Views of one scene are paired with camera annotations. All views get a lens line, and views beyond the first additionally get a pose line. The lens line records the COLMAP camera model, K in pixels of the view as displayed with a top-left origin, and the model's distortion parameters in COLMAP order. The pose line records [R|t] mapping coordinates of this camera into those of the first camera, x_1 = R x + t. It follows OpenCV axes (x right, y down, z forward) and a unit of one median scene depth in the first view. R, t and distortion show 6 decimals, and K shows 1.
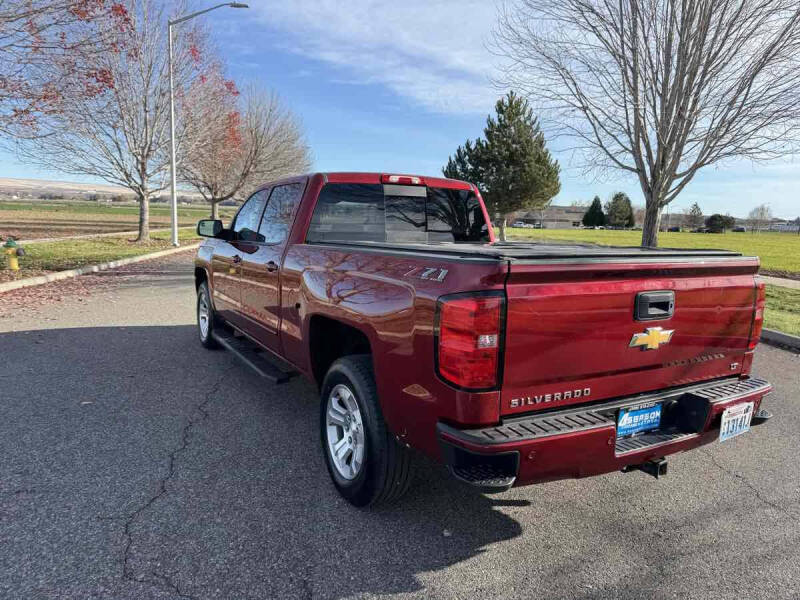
lens RADIAL K [[554.2, 0, 401.5], [0, 554.2, 305.9], [0, 0, 1]] dist [0.063117, -0.080998]
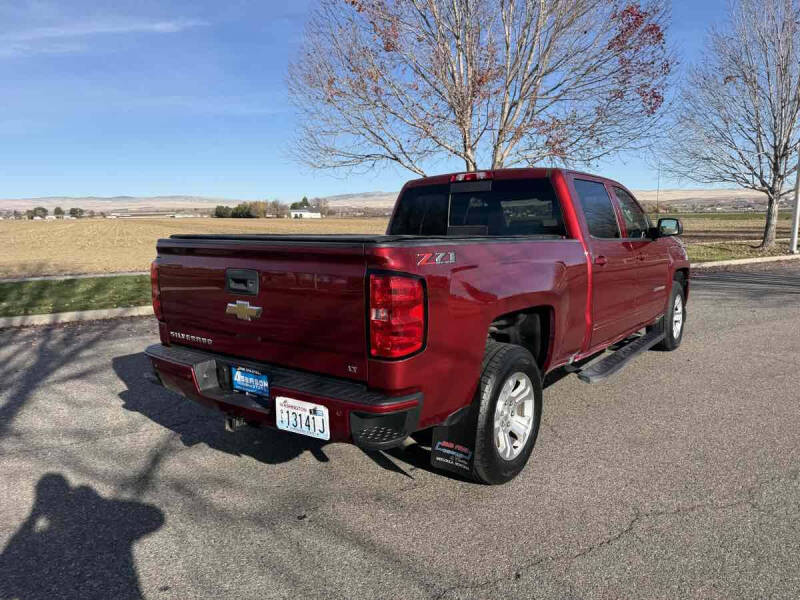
lens RADIAL K [[554.2, 0, 405.1], [0, 554.2, 306.3], [0, 0, 1]] dist [0.063117, -0.080998]
pose [[0.410232, 0.103004, -0.906145, 0.911148], [-0.116380, 0.991390, 0.060006, -0.032558], [0.904525, 0.080840, 0.418688, 0.460265]]
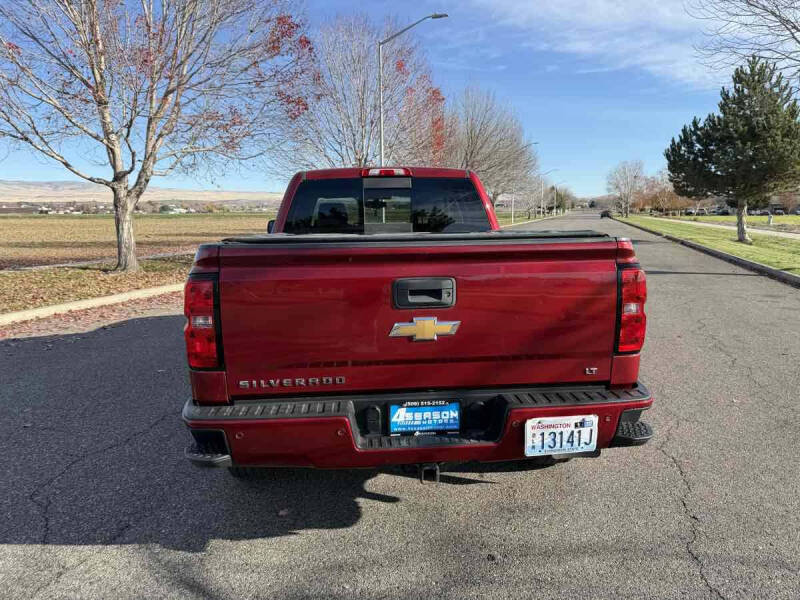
lens RADIAL K [[554.2, 0, 401.4], [0, 554.2, 298.5], [0, 0, 1]] dist [0.063117, -0.080998]
pose [[0.914295, 0.018664, -0.404619, 0.436516], [-0.022488, 0.999736, -0.004701, 0.007460], [0.404425, 0.013397, 0.914473, 0.086776]]
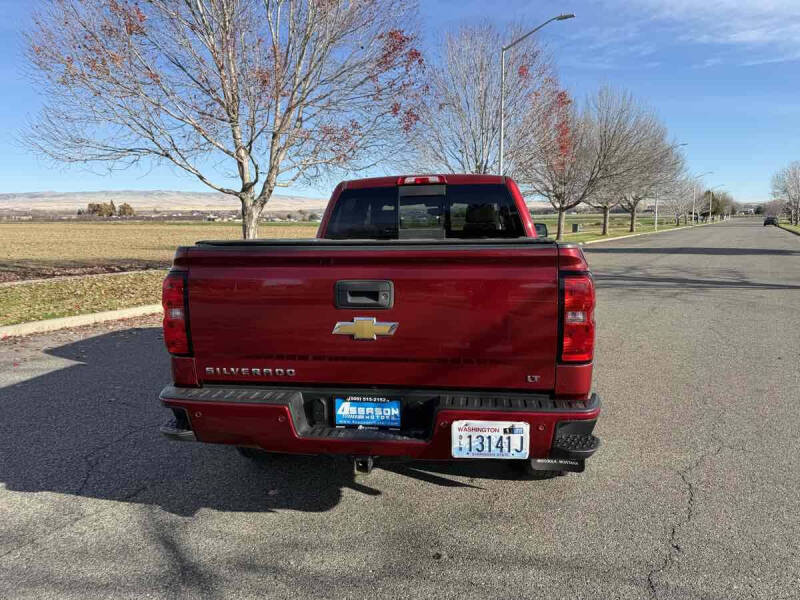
lens RADIAL K [[554.2, 0, 402.6], [0, 554.2, 301.2], [0, 0, 1]] dist [0.063117, -0.080998]
pose [[0.796788, 0.044437, -0.602623, 0.604222], [-0.058069, 0.998308, -0.003164, 0.005645], [0.601463, 0.037515, 0.798020, 0.151644]]
